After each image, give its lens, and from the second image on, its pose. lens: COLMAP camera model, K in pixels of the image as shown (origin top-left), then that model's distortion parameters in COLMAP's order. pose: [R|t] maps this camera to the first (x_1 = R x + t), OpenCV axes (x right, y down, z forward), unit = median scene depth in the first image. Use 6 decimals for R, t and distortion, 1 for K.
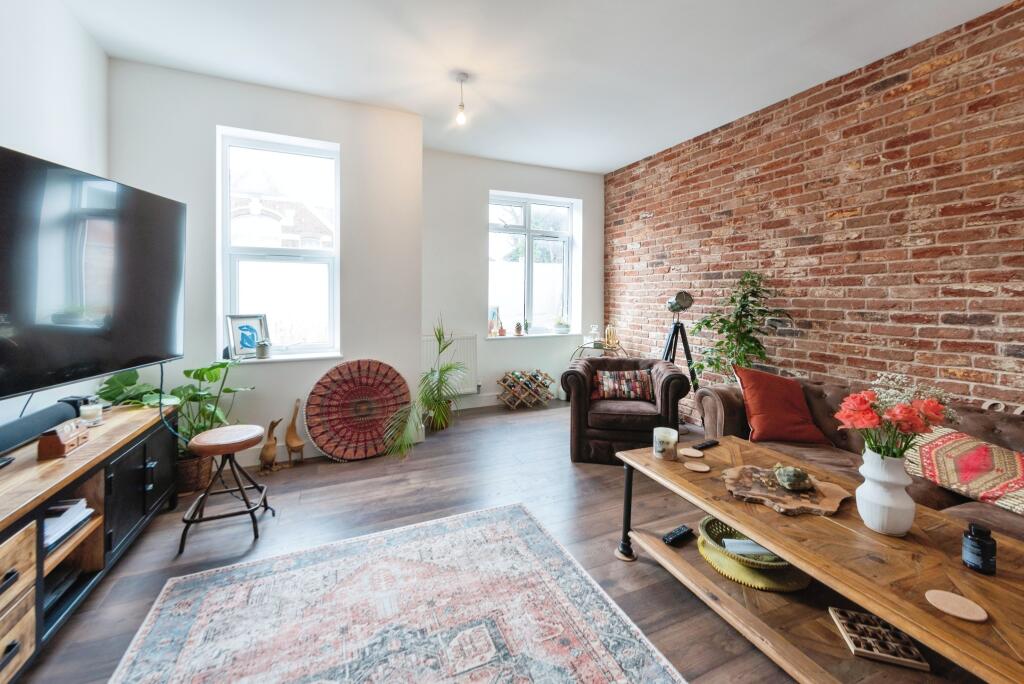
lens RADIAL K [[415.6, 0, 516.5], [0, 415.6, 311.3], [0, 0, 1]] dist [0.011414, -0.004430]
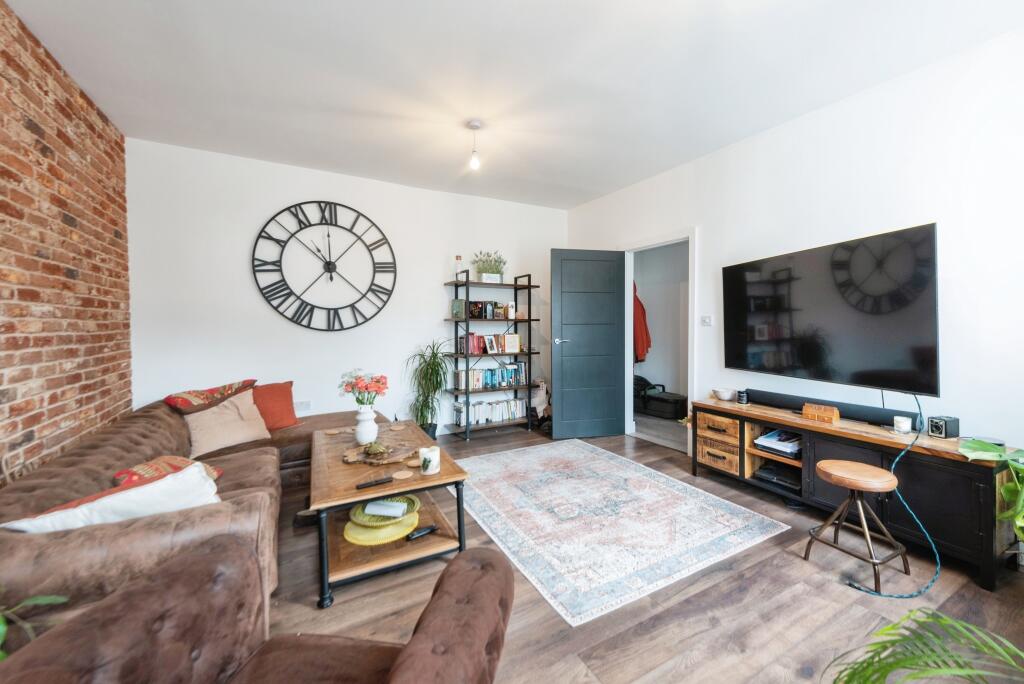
lens RADIAL K [[398.5, 0, 533.3], [0, 398.5, 336.1], [0, 0, 1]] dist [0.000539, -0.000512]
pose [[-0.992304, 0.001273, -0.123816, 0.129457], [-0.007173, 0.997676, 0.067751, -0.062713], [0.123615, 0.068118, -0.989990, 1.289563]]
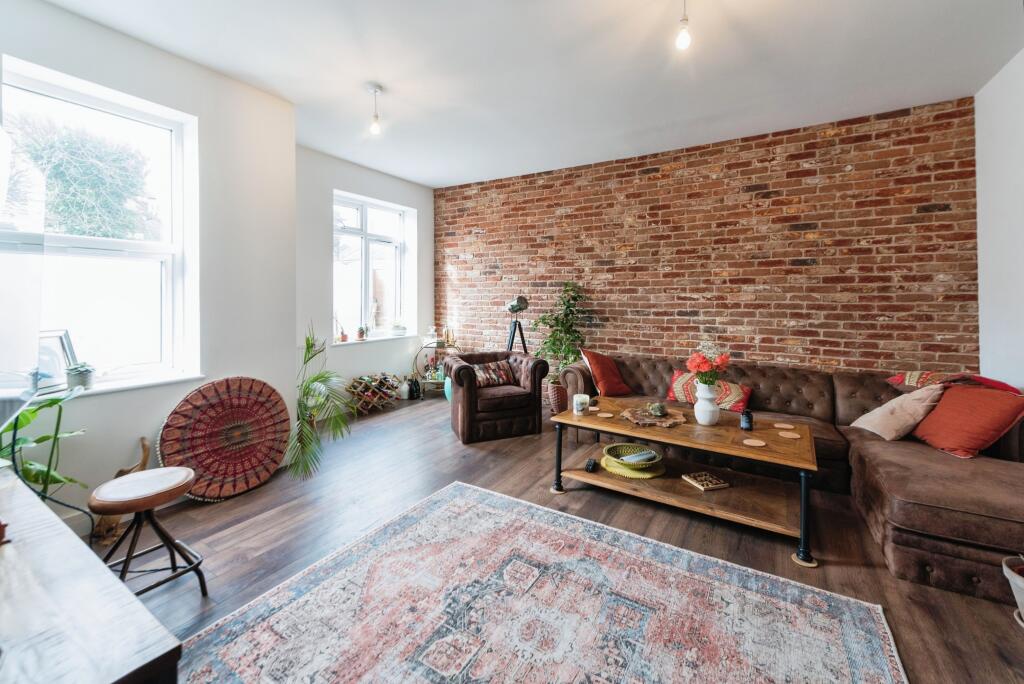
lens RADIAL K [[415.6, 0, 516.5], [0, 415.6, 311.3], [0, 0, 1]] dist [0.011414, -0.004430]
pose [[0.820182, -0.021662, 0.571692, -0.394290], [0.022532, 0.999731, 0.005556, -0.011313], [-0.571658, 0.008324, 0.820449, -0.032457]]
